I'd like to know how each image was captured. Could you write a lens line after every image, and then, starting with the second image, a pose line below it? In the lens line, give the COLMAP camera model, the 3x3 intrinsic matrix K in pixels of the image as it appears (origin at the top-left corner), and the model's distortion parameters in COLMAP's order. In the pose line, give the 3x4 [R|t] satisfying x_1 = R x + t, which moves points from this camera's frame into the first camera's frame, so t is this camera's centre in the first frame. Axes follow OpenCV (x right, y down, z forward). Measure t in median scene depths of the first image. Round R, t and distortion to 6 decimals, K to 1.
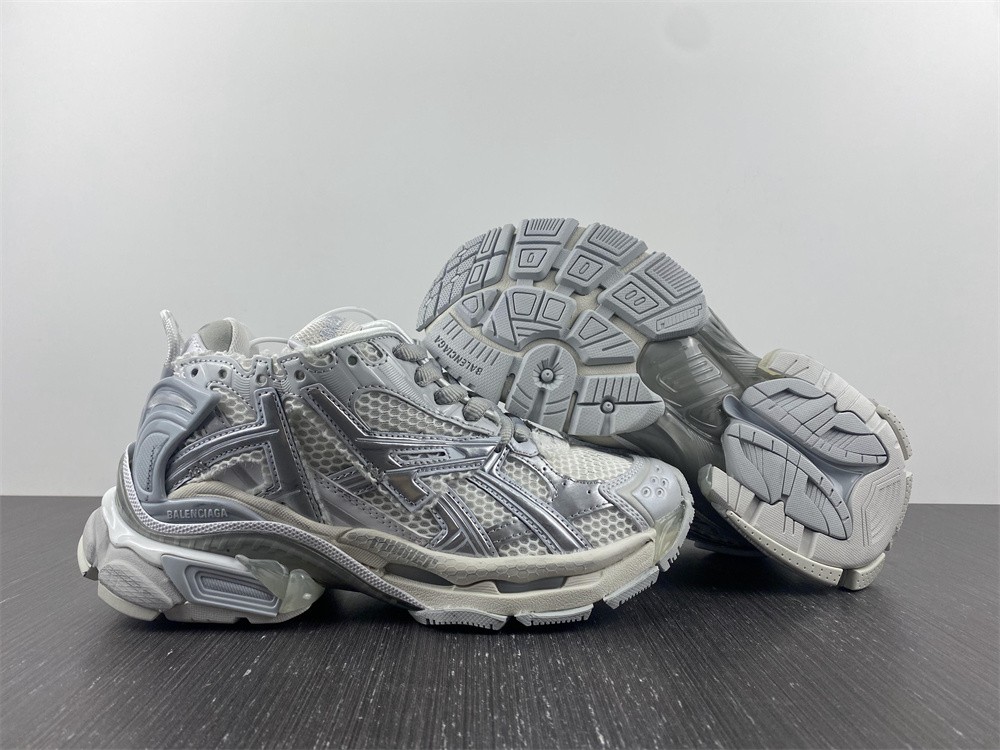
lens RADIAL K [[766.9, 0, 500.0], [0, 766.9, 375.0], [0, 0, 1]] dist [0.152564, -0.395102]
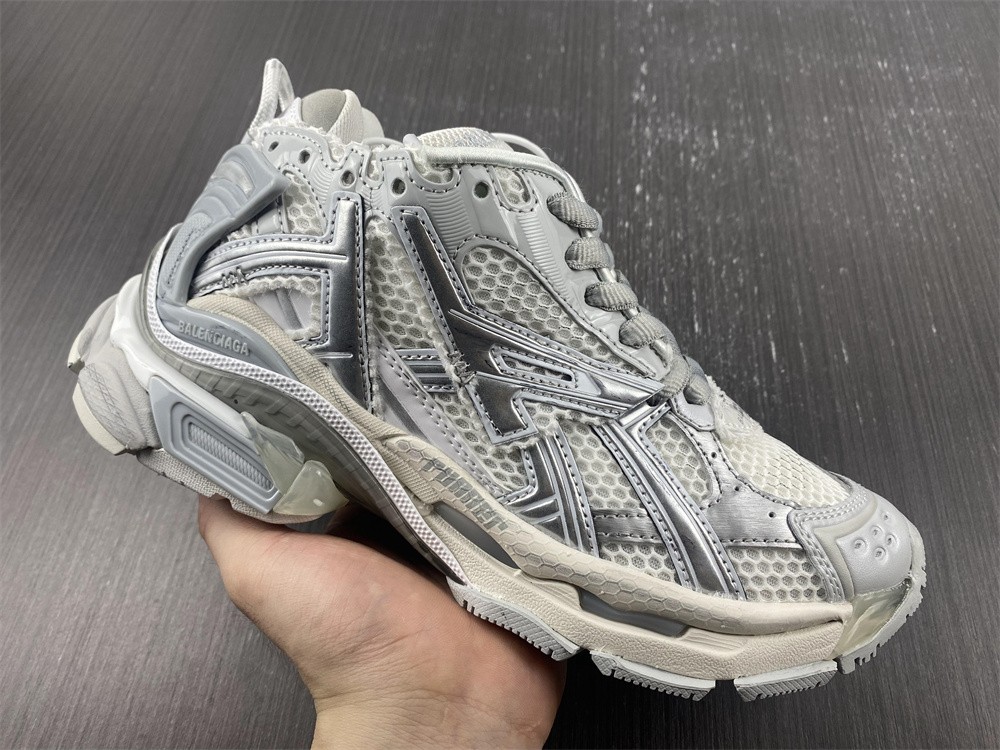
lens RADIAL K [[790.1, 0, 500.0], [0, 790.1, 375.0], [0, 0, 1]] dist [0.171566, -0.616106]
pose [[0.921527, 0.335459, -0.195592, 0.002680], [-0.317712, 0.940950, 0.116928, 0.042010], [0.223267, -0.045610, 0.973690, 0.345863]]
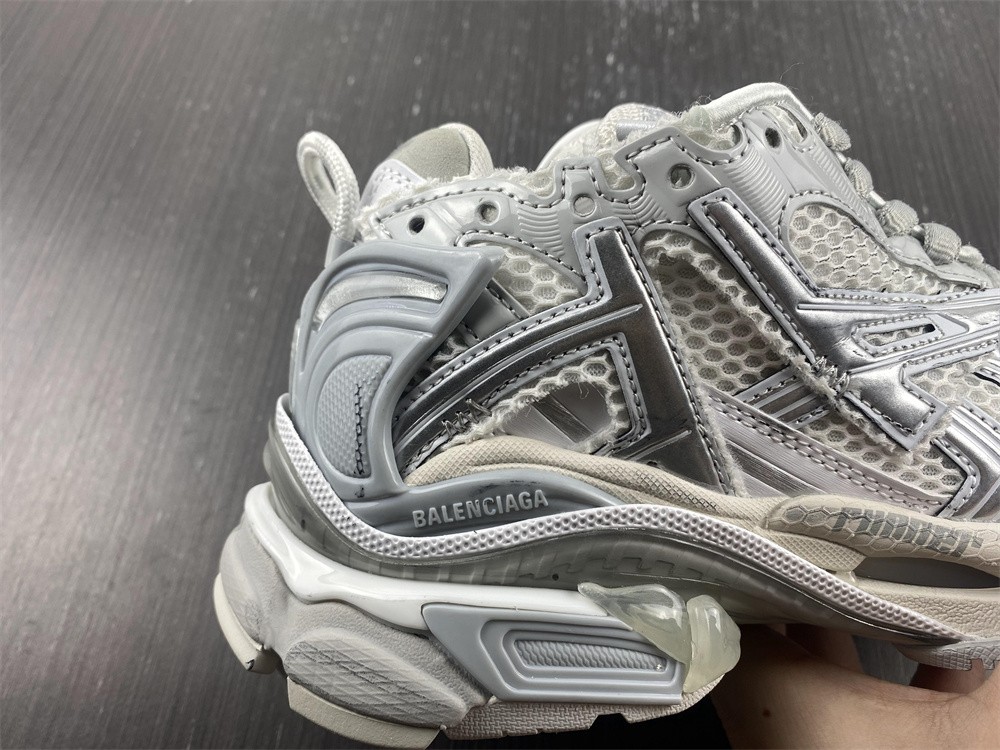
lens RADIAL K [[772.5, 0, 500.0], [0, 772.5, 375.0], [0, 0, 1]] dist [0.002127, 0.001264]
pose [[0.990999, -0.131266, 0.026278, -0.373004], [0.130688, 0.991165, 0.022628, 0.087536], [-0.029016, -0.018990, 0.999399, 0.524172]]
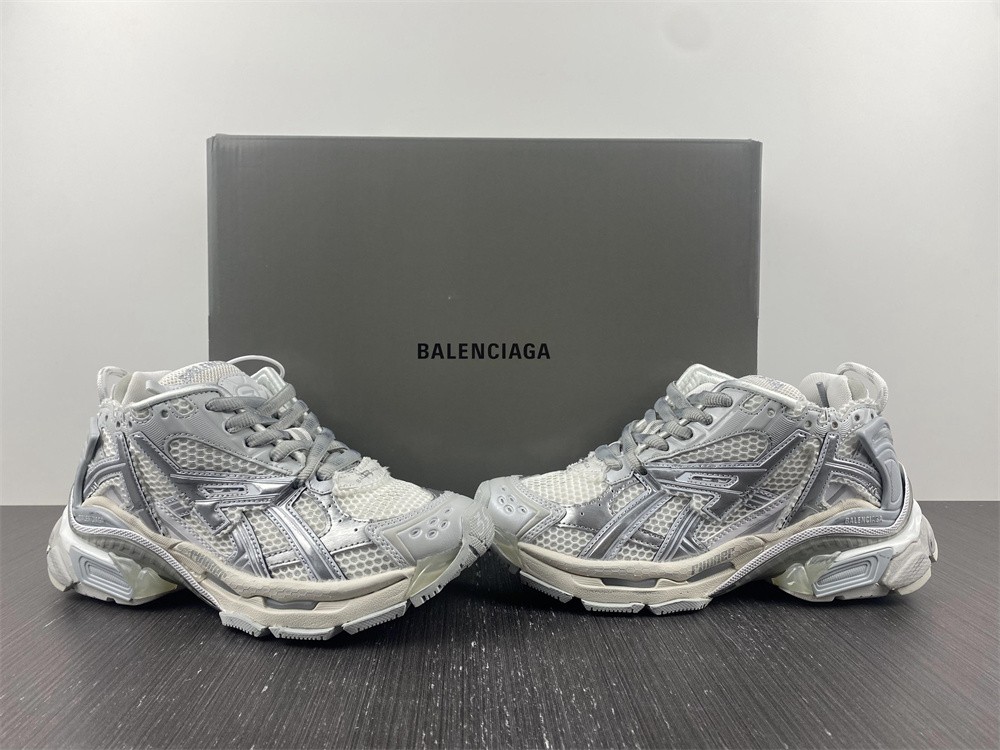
lens RADIAL K [[766.9, 0, 500.0], [0, 766.9, 375.0], [0, 0, 1]] dist [0.152564, -0.395102]
pose [[0.911502, 0.016244, -0.410974, 0.822596], [0.000823, 0.999146, 0.041317, -0.132439], [0.411294, -0.037999, 0.910710, 0.052553]]
